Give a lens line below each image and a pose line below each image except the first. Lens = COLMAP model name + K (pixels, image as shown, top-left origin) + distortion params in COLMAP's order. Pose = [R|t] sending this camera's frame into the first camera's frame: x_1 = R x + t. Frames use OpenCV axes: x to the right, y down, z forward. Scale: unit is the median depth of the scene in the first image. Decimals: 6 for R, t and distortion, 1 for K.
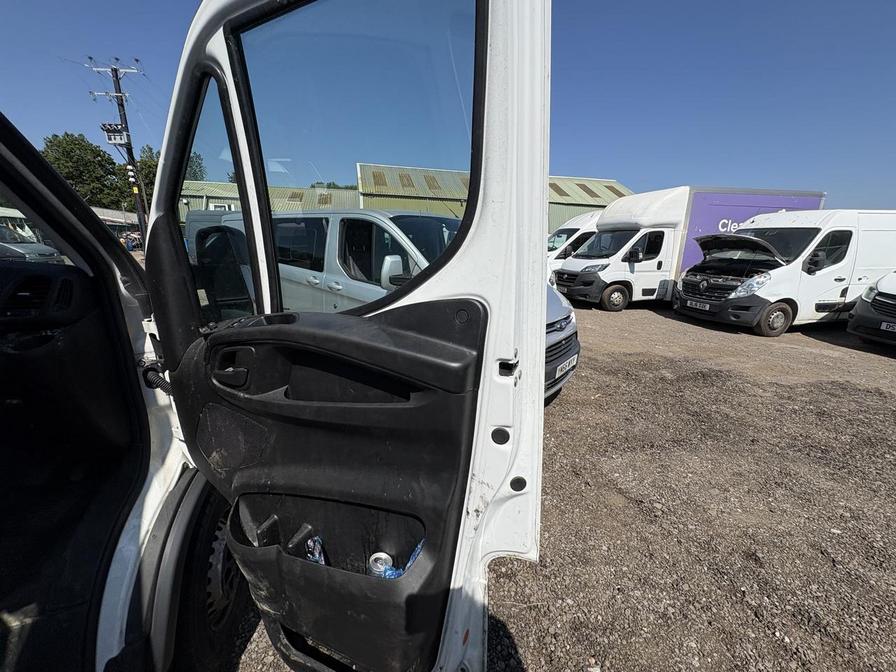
lens RADIAL K [[357.4, 0, 447.9], [0, 357.4, 340.2], [0, 0, 1]] dist [-0.000154, 0.001197]
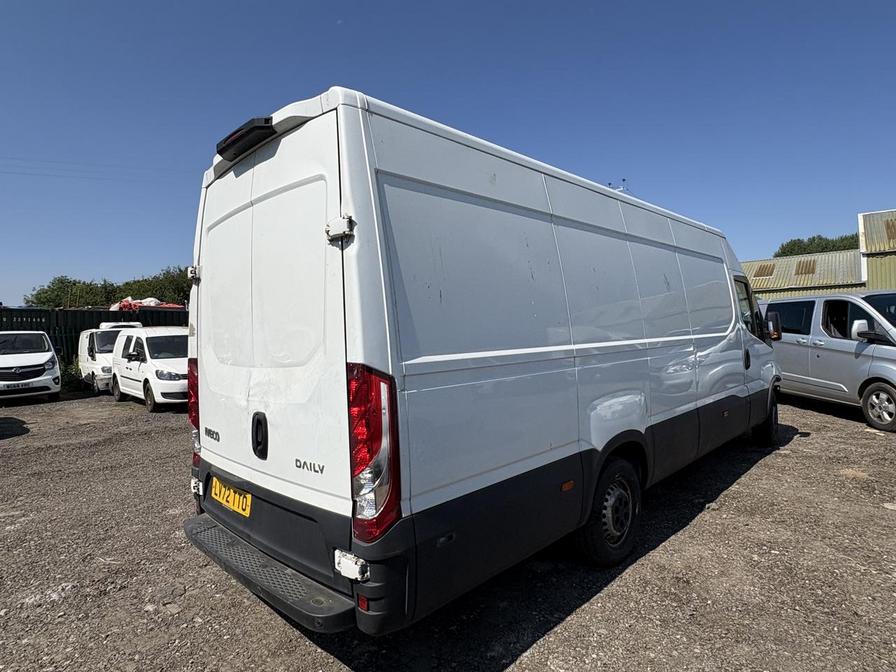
lens RADIAL K [[502.2, 0, 448.5], [0, 502.2, 328.4], [0, 0, 1]] dist [-0.002411, 0.002644]
pose [[0.595492, -0.046210, -0.802031, 0.195959], [-0.167404, 0.969291, -0.180140, 0.184422], [0.785726, 0.241535, 0.569469, -0.622332]]
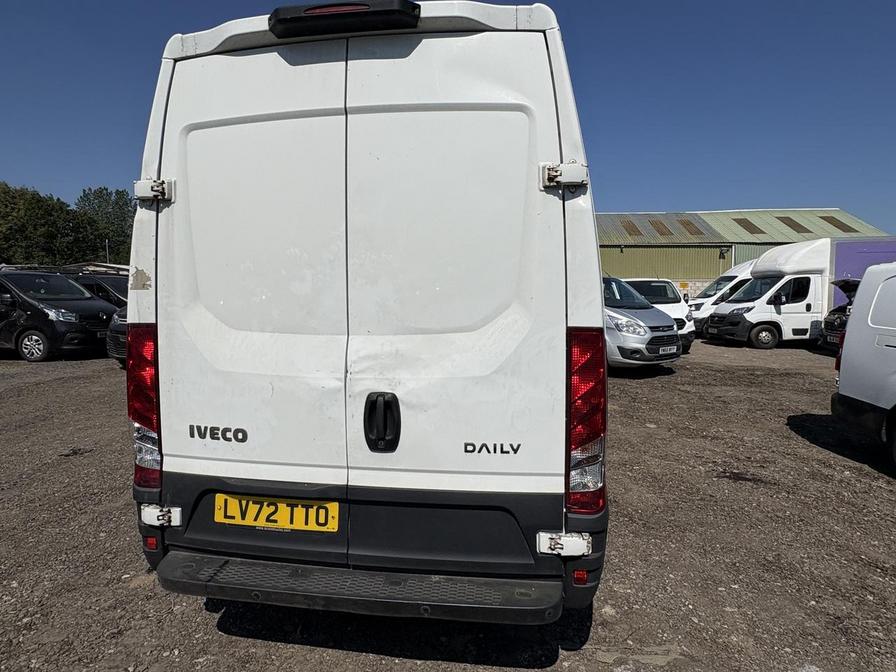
lens RADIAL K [[502.2, 0, 448.4], [0, 502.2, 327.4], [0, 0, 1]] dist [-0.002411, 0.002644]
pose [[0.953629, 0.000221, -0.300984, 0.010227], [-0.060863, 0.979482, -0.192120, 0.207778], [0.294766, 0.201530, 0.934076, -0.727038]]
